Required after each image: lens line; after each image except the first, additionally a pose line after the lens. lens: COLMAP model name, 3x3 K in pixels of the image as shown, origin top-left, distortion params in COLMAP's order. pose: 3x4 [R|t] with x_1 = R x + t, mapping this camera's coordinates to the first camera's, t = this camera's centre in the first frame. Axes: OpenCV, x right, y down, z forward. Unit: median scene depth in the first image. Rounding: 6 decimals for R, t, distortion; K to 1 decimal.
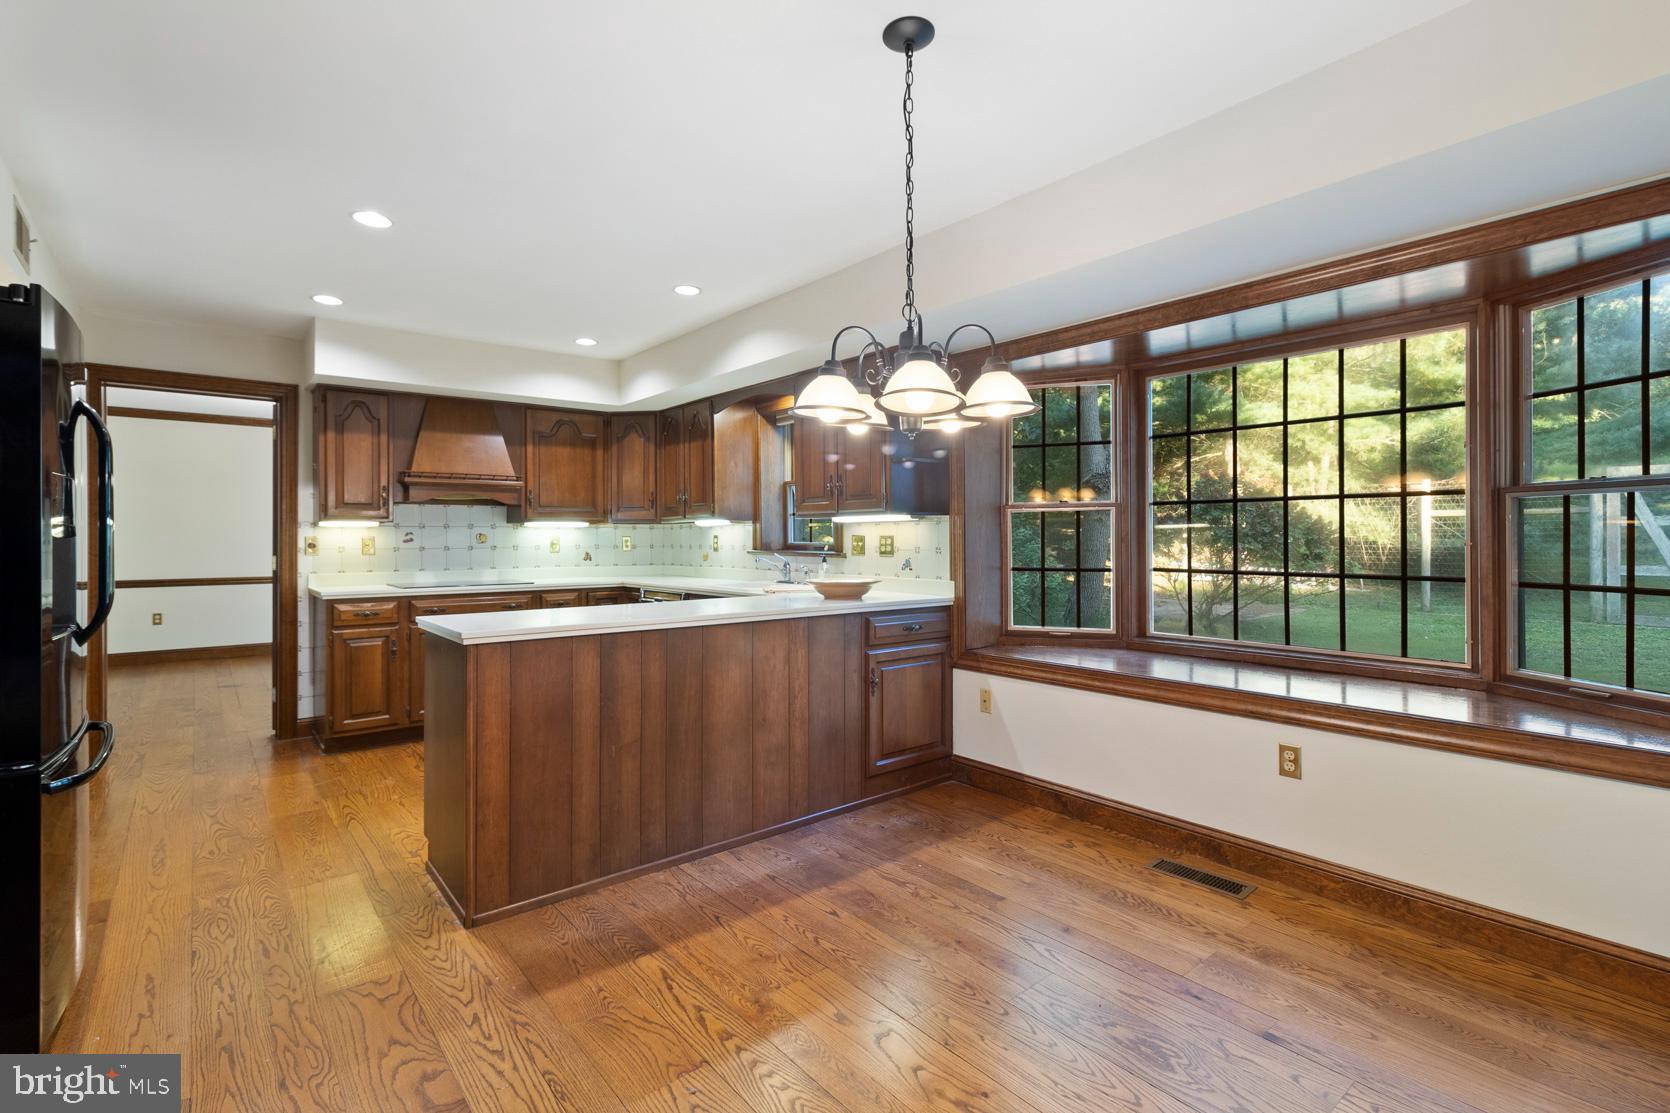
lens RADIAL K [[767.6, 0, 834.1], [0, 767.6, 537.5], [0, 0, 1]] dist [0.000136, 0.000673]
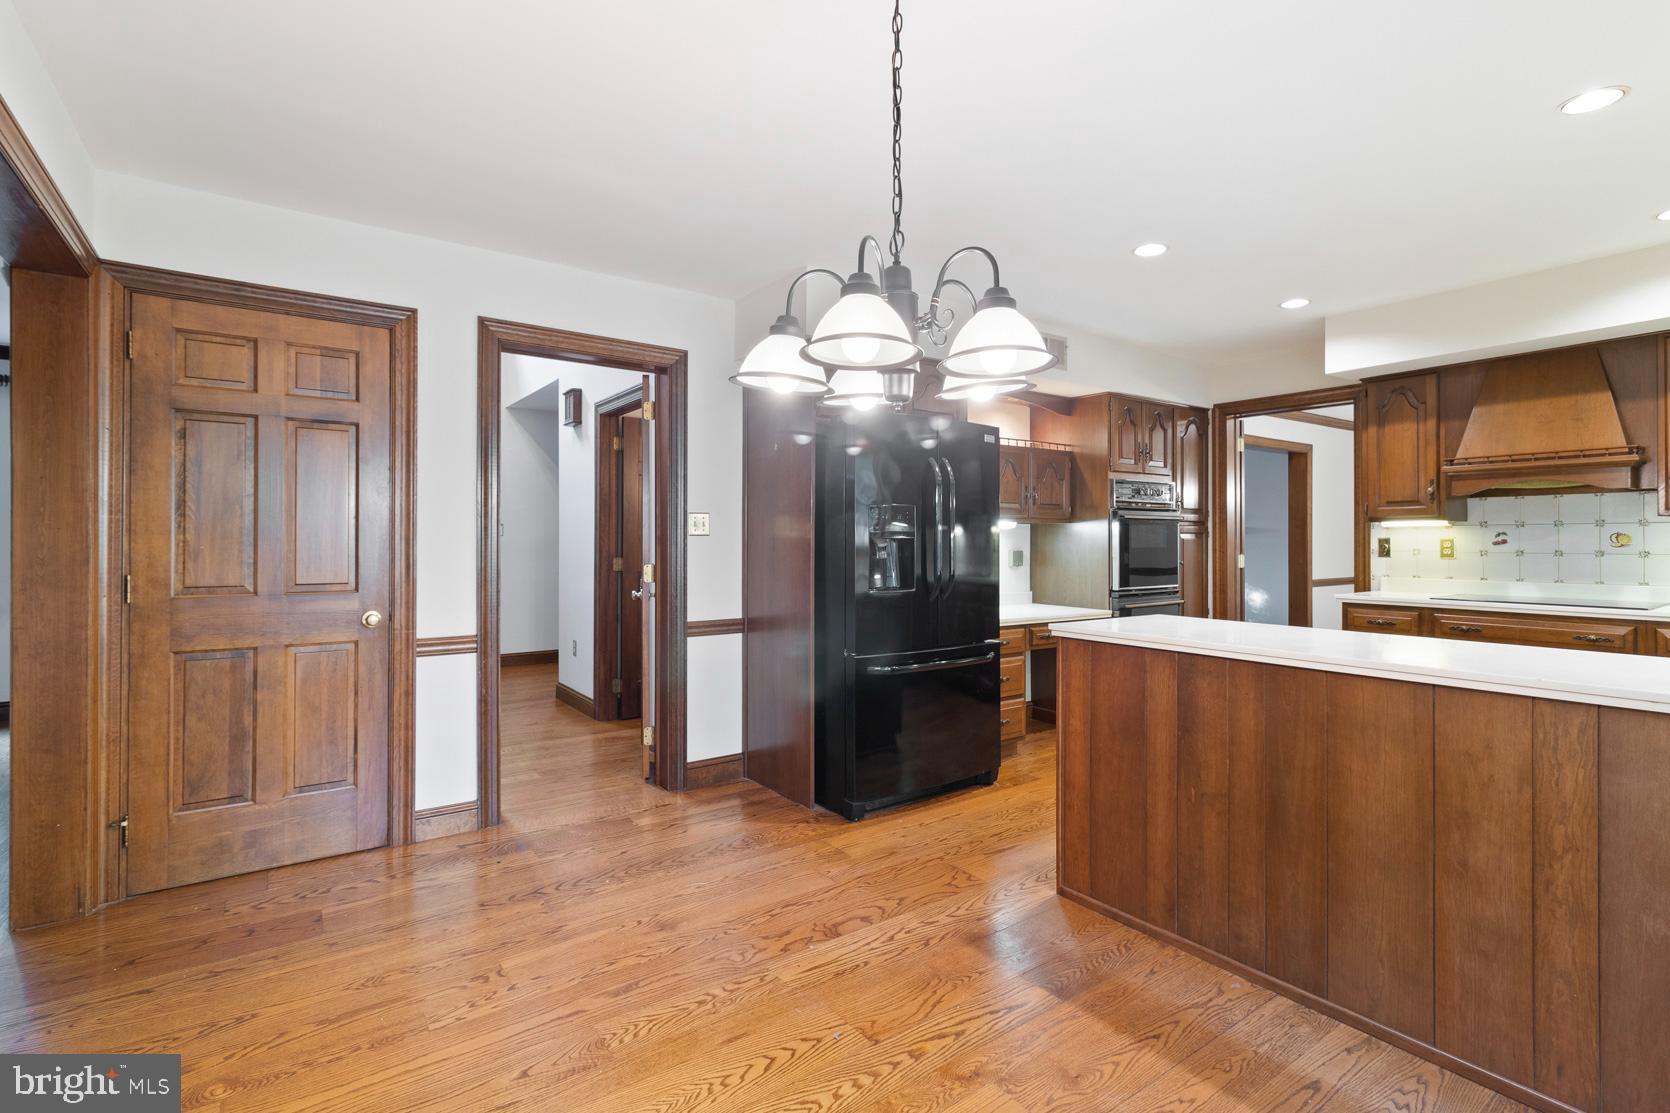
lens RADIAL K [[785.0, 0, 831.5], [0, 785.0, 528.8], [0, 0, 1]] dist [0.010710, -0.000215]
pose [[-0.061640, -0.006823, -0.998075, 0.587131], [-0.000978, 0.999977, -0.006776, -0.006782], [0.998098, 0.000558, -0.061646, 0.644797]]
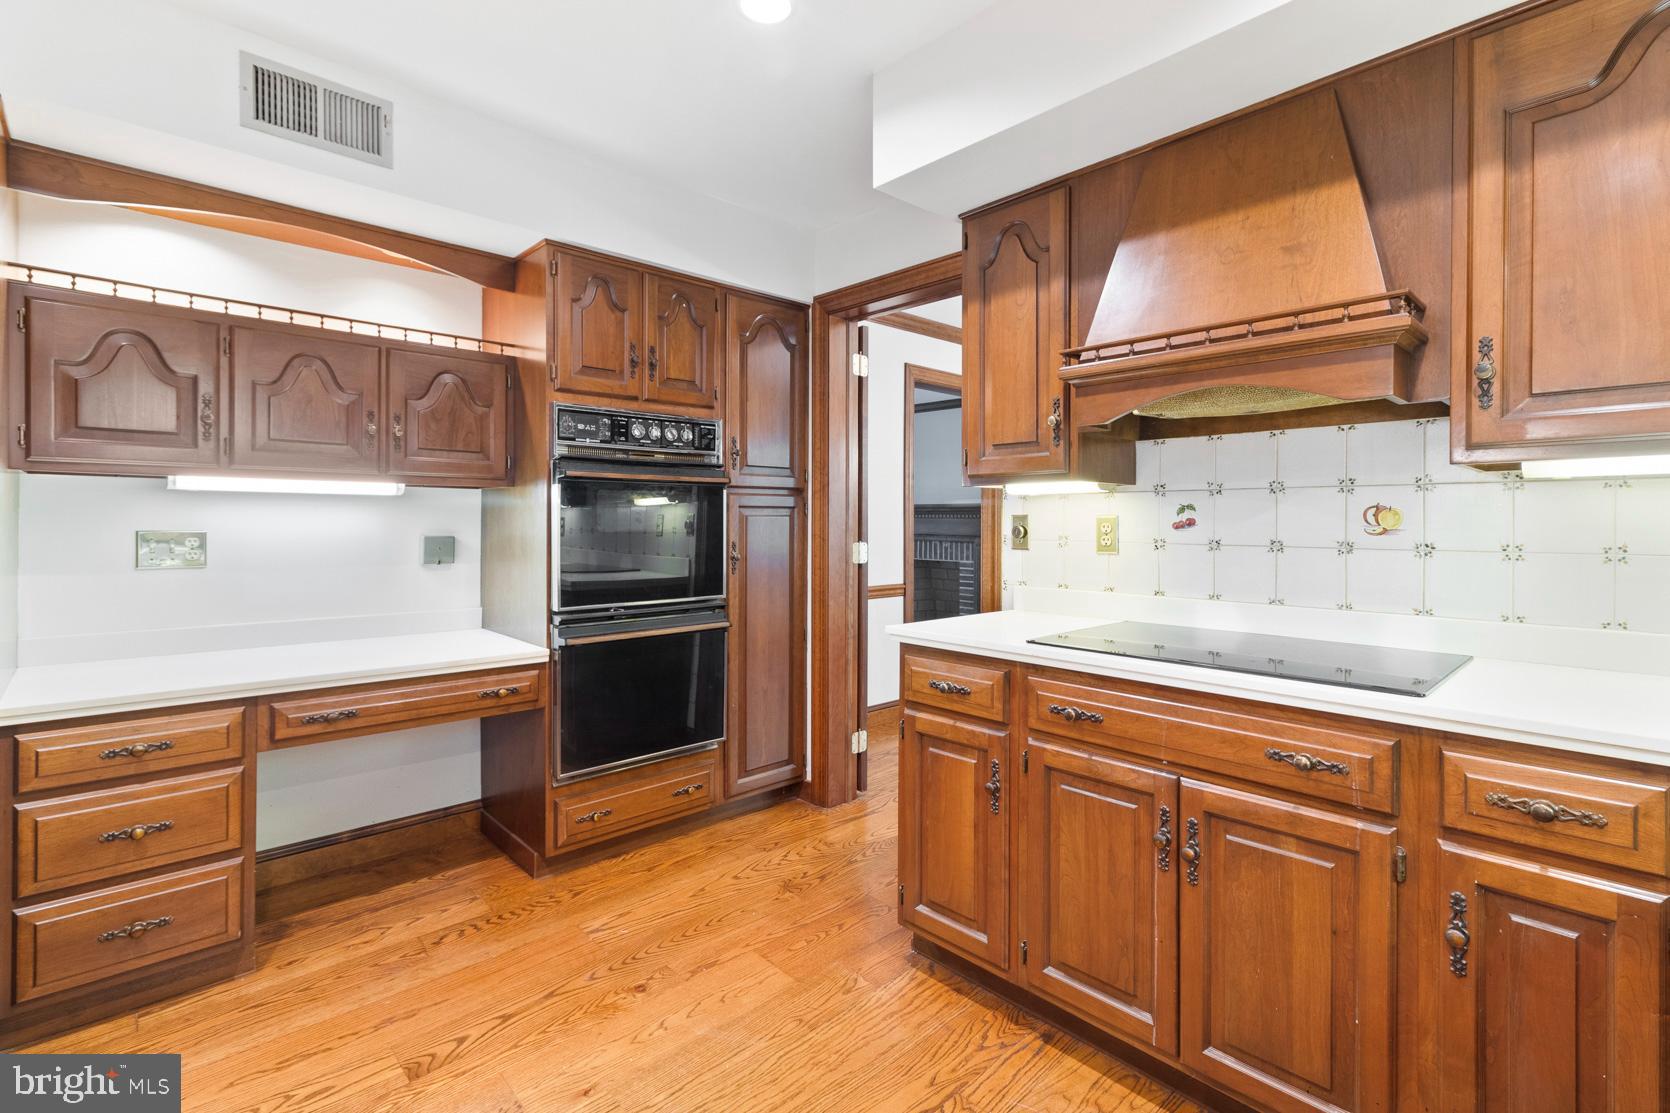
lens RADIAL K [[773.4, 0, 827.5], [0, 773.4, 510.9], [0, 0, 1]] dist [0.022781, 0.000482]
pose [[0.064502, -0.003756, -0.997910, -0.259828], [-0.007111, 0.999966, -0.004223, 0.000577], [0.997892, 0.007368, 0.064474, 1.431972]]
